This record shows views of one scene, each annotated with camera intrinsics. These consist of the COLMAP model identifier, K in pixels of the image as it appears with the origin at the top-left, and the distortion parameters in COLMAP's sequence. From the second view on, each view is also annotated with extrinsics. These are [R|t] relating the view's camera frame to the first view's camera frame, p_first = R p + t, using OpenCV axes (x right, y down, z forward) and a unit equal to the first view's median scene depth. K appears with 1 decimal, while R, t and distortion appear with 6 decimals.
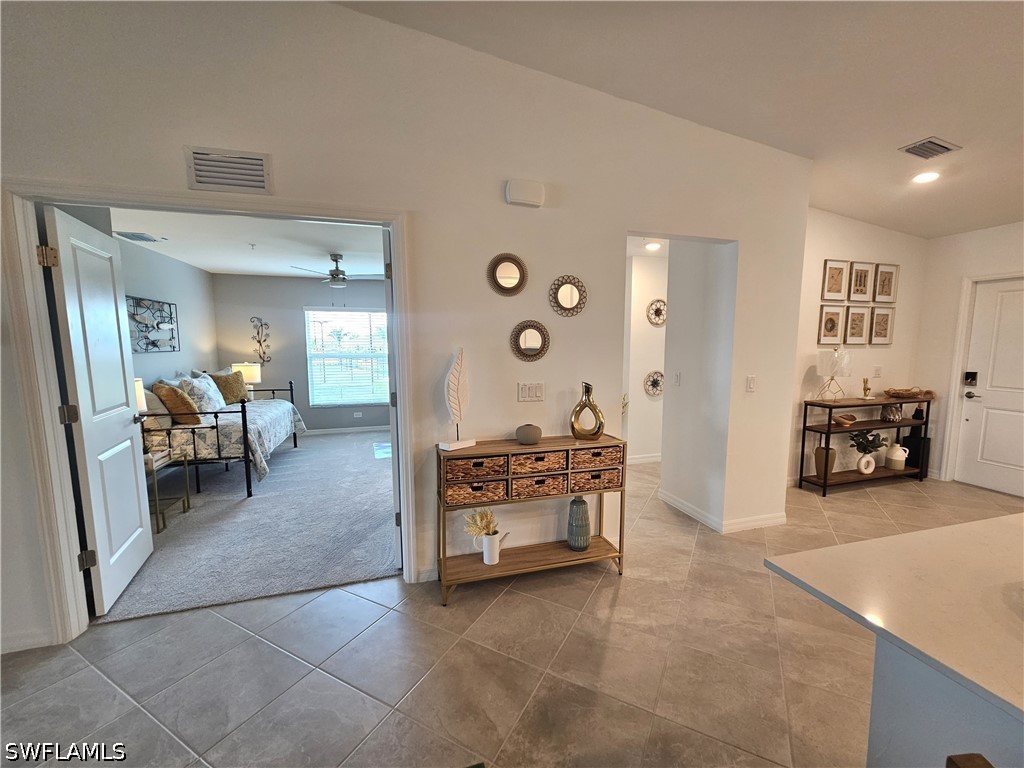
lens RADIAL K [[413.6, 0, 513.6], [0, 413.6, 392.0], [0, 0, 1]] dist [0.000576, -0.000666]
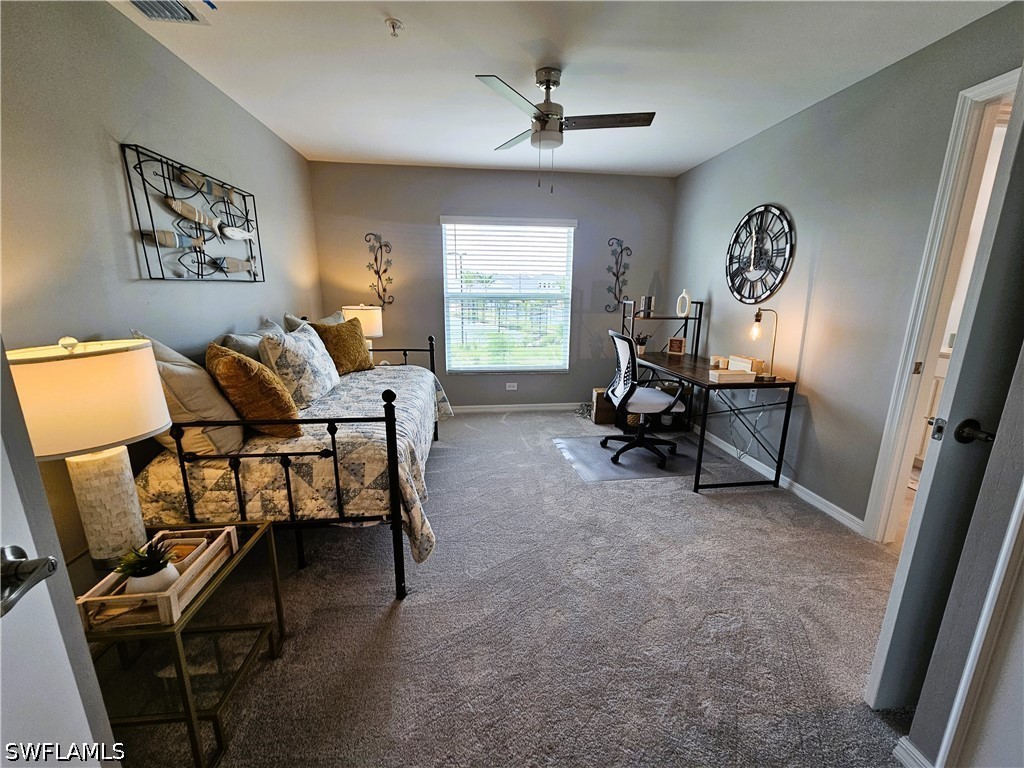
lens RADIAL K [[413.6, 0, 511.6], [0, 413.6, 388.7], [0, 0, 1]] dist [0.000576, -0.000666]
pose [[0.983098, 0.044414, -0.177611, -0.394321], [-0.023398, 0.992653, 0.118713, -0.031028], [0.181578, -0.112550, 0.976914, 0.529448]]
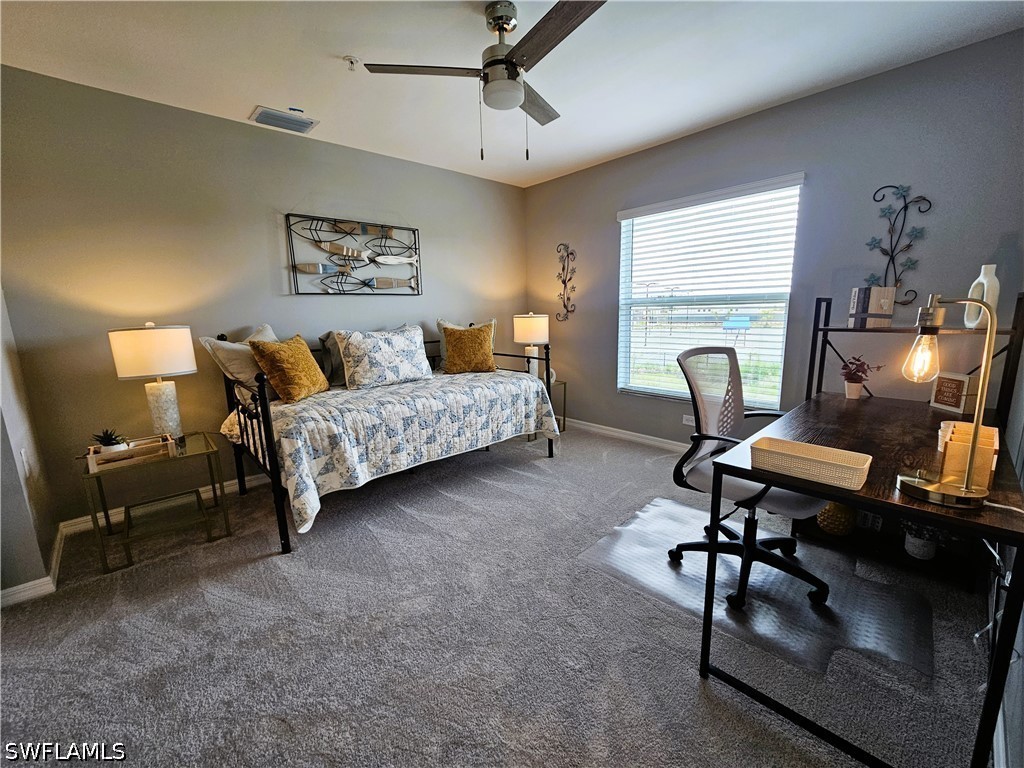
lens RADIAL K [[413.6, 0, 534.4], [0, 413.6, 389.7], [0, 0, 1]] dist [0.000576, -0.000666]
pose [[0.448154, 0.152697, -0.880819, -0.041539], [-0.079476, 0.988208, 0.130877, -0.047938], [0.890416, 0.011350, 0.455005, 0.923000]]
